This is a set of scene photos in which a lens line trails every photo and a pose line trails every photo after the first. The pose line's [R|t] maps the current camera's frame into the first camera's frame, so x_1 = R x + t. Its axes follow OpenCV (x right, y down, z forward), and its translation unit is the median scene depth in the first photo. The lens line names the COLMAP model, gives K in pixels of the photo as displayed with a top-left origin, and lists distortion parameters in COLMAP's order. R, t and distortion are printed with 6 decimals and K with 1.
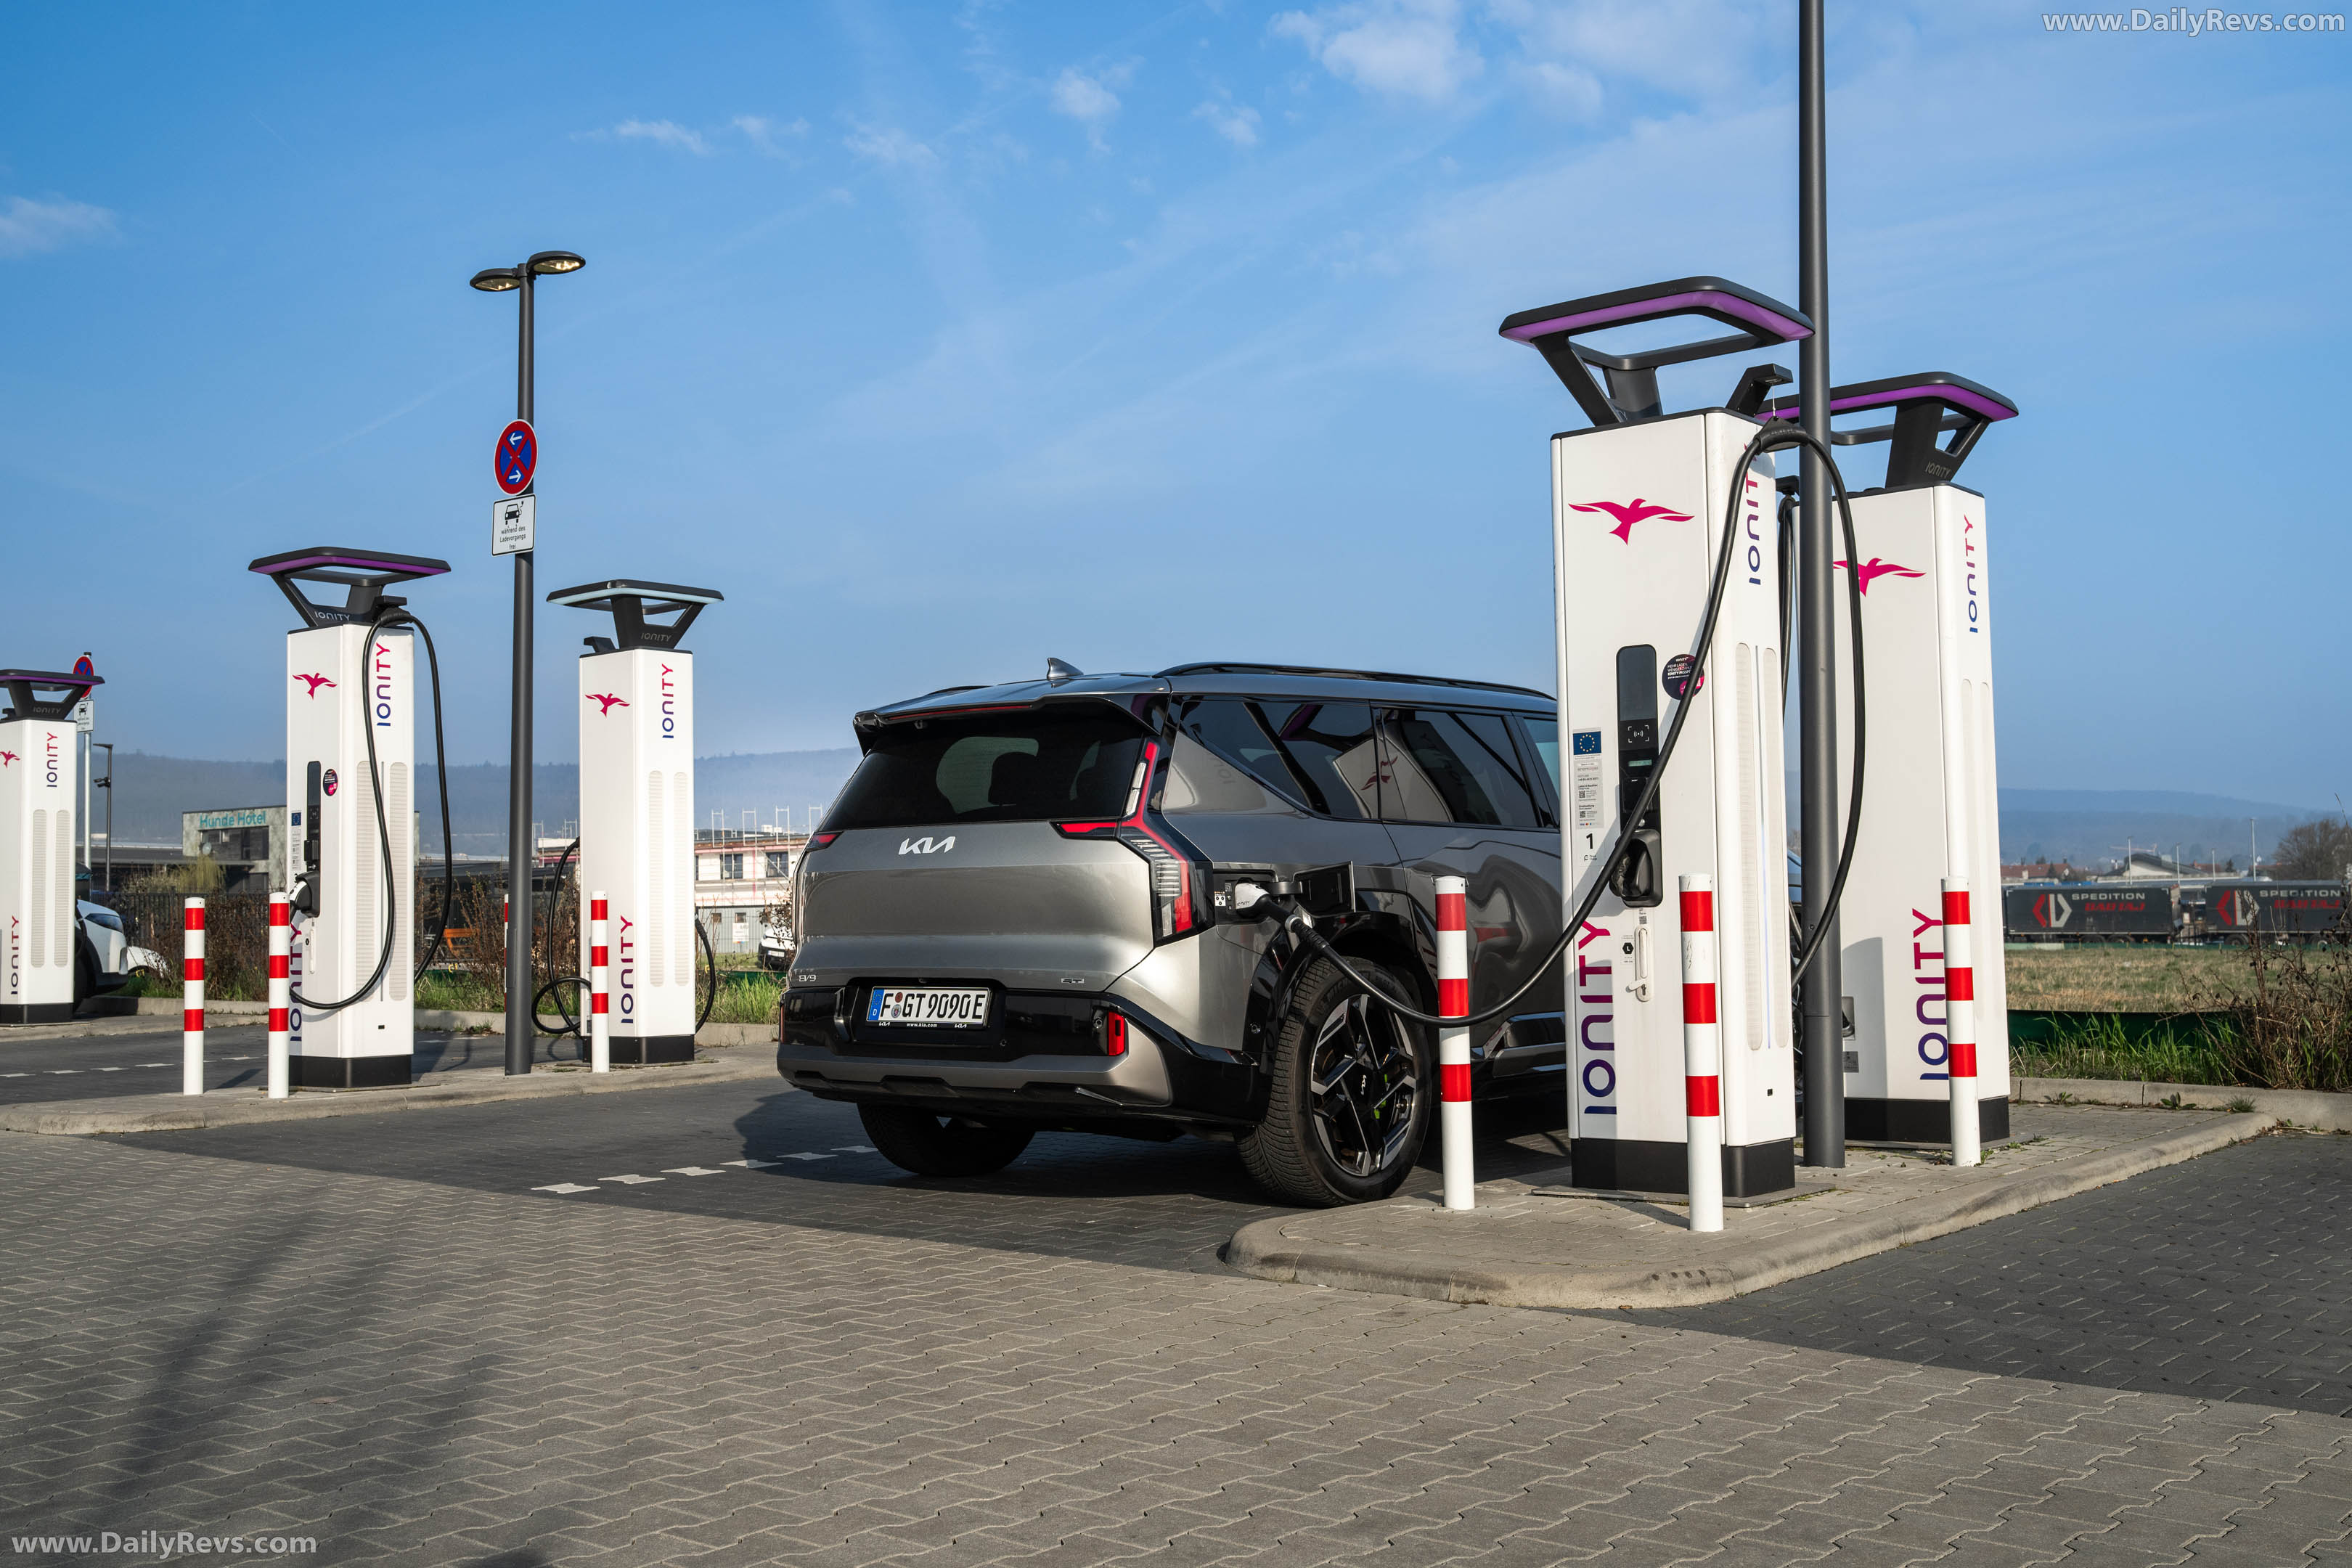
lens RADIAL K [[2429.5, 0, 1175.1], [0, 2429.5, 781.5], [0, 0, 1]] dist [-0.002340, 0.000000]
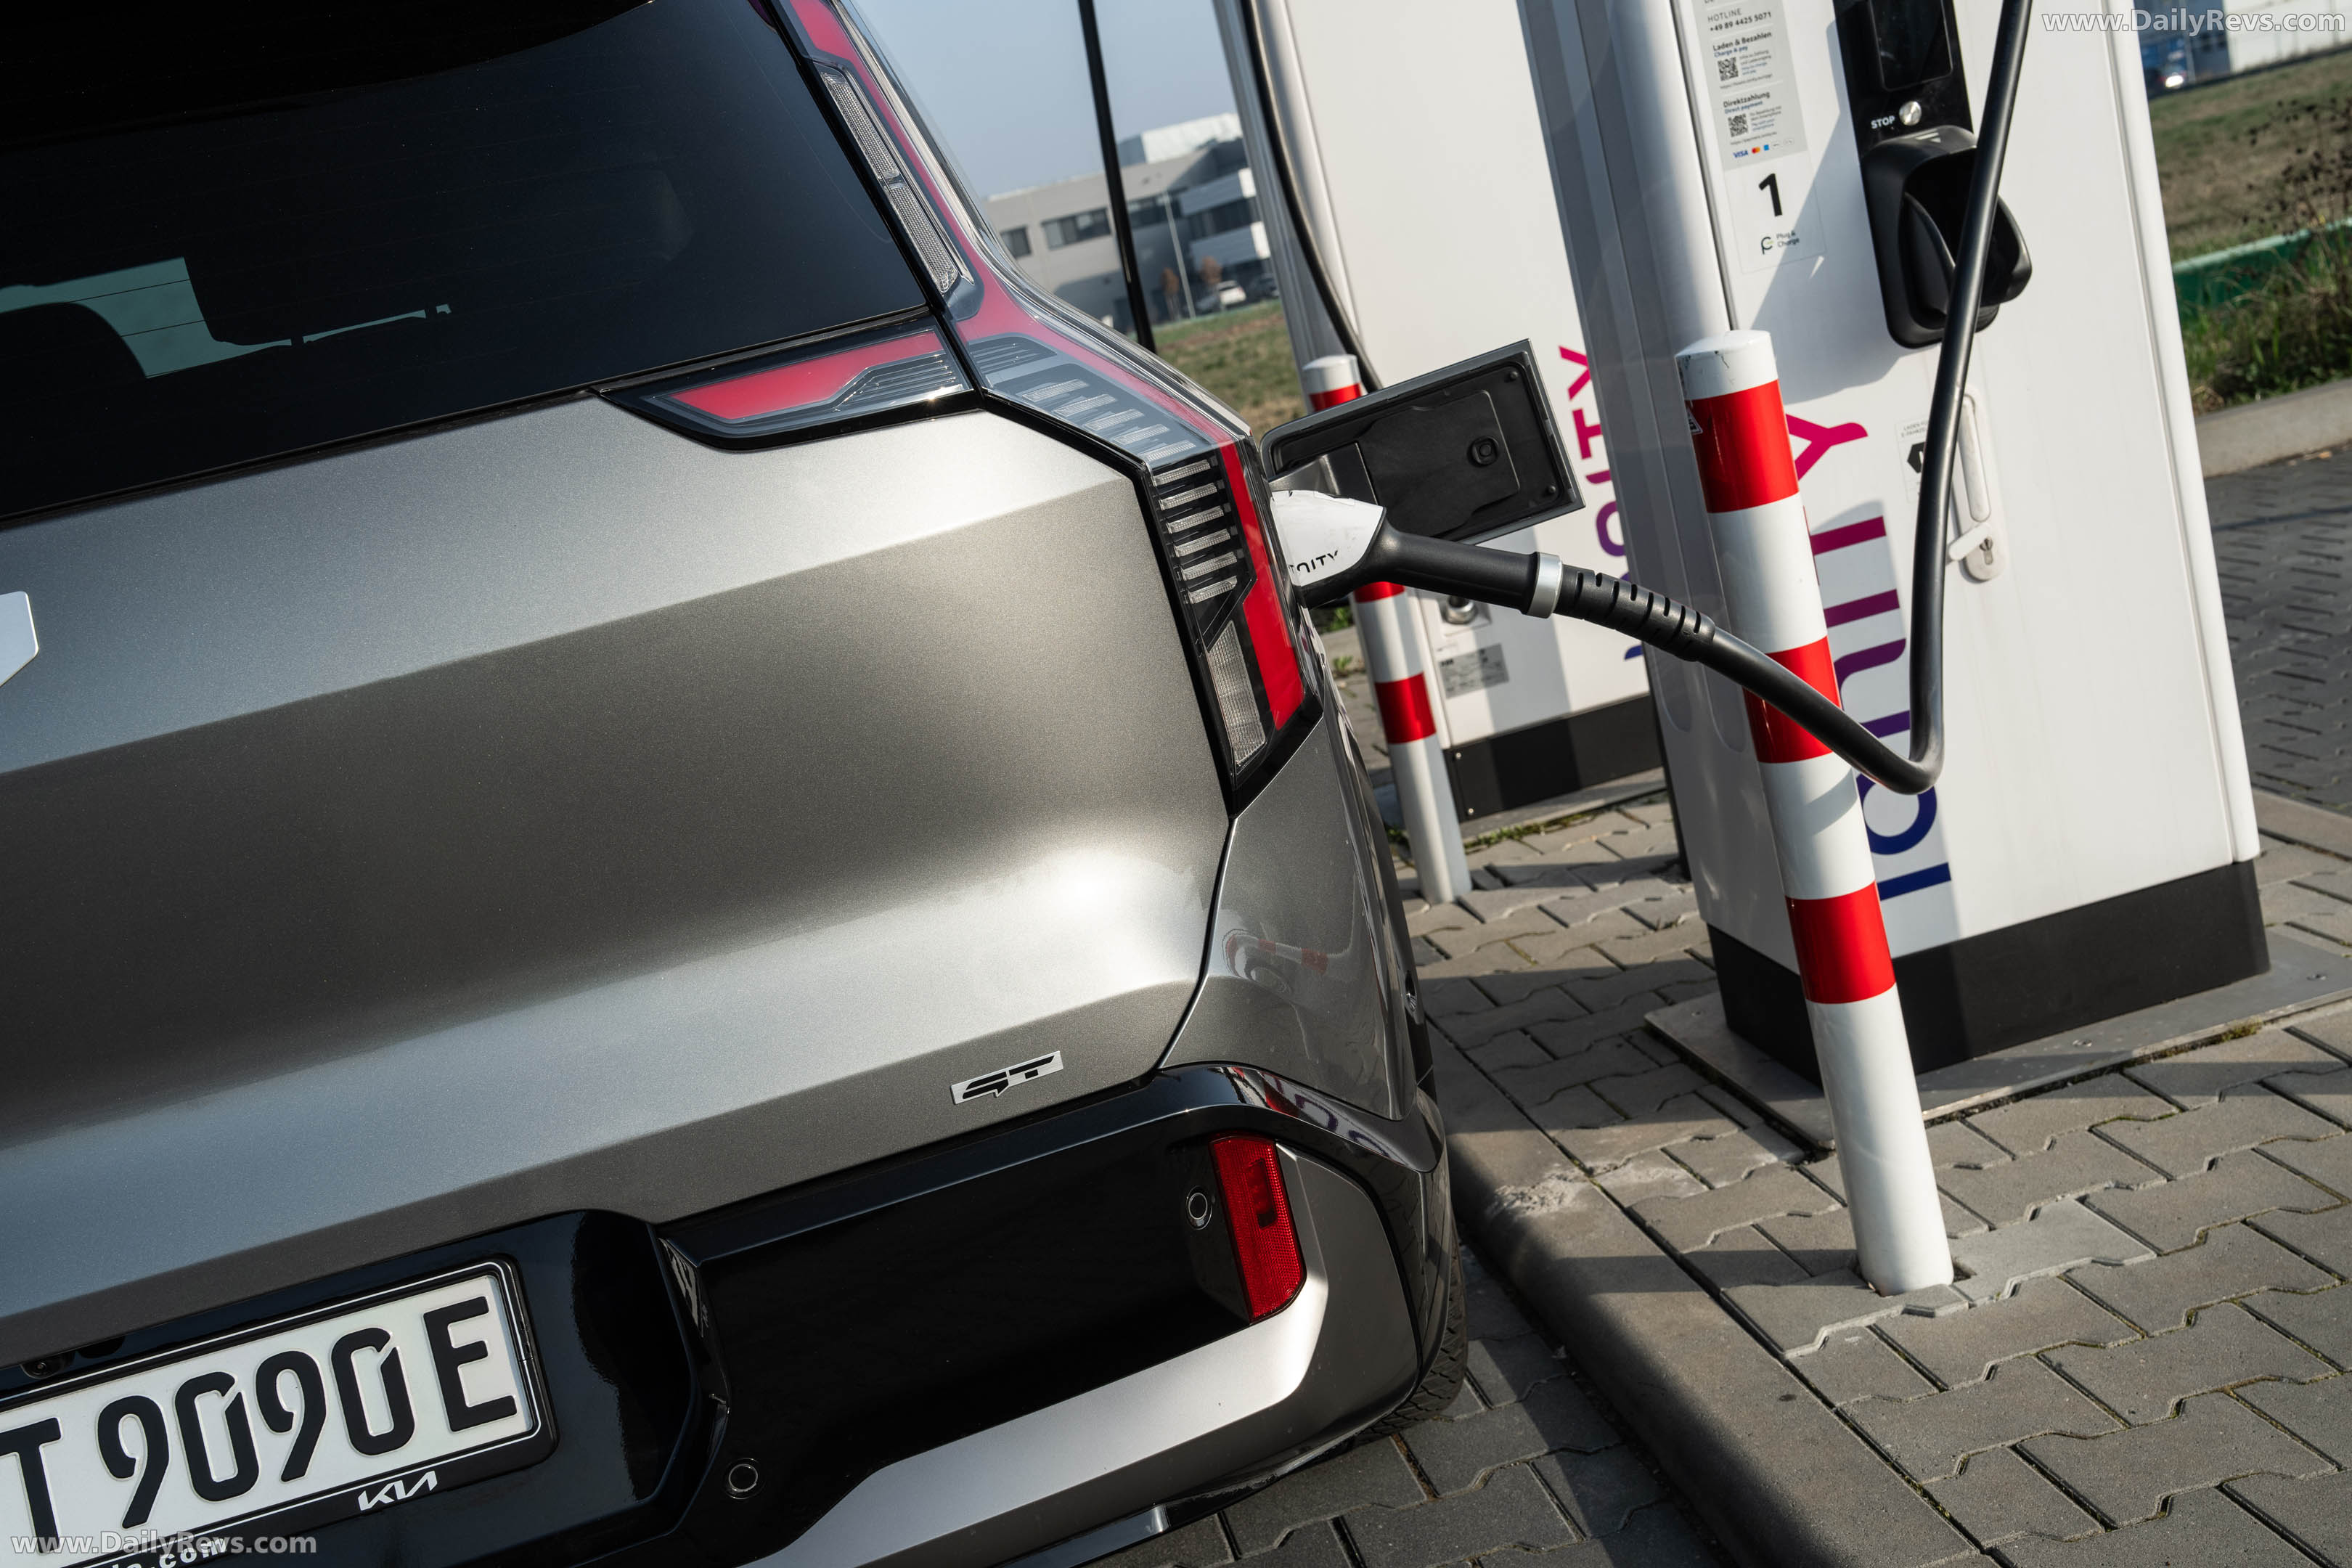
lens RADIAL K [[2470.6, 0, 1175.5], [0, 2470.6, 787.0], [0, 0, 1]] dist [0.061341, 0.000000]
pose [[0.637929, -0.287048, 0.714598, -0.178867], [0.178413, 0.957777, 0.225459, 0.009439], [-0.749143, -0.016333, 0.662207, 0.817284]]
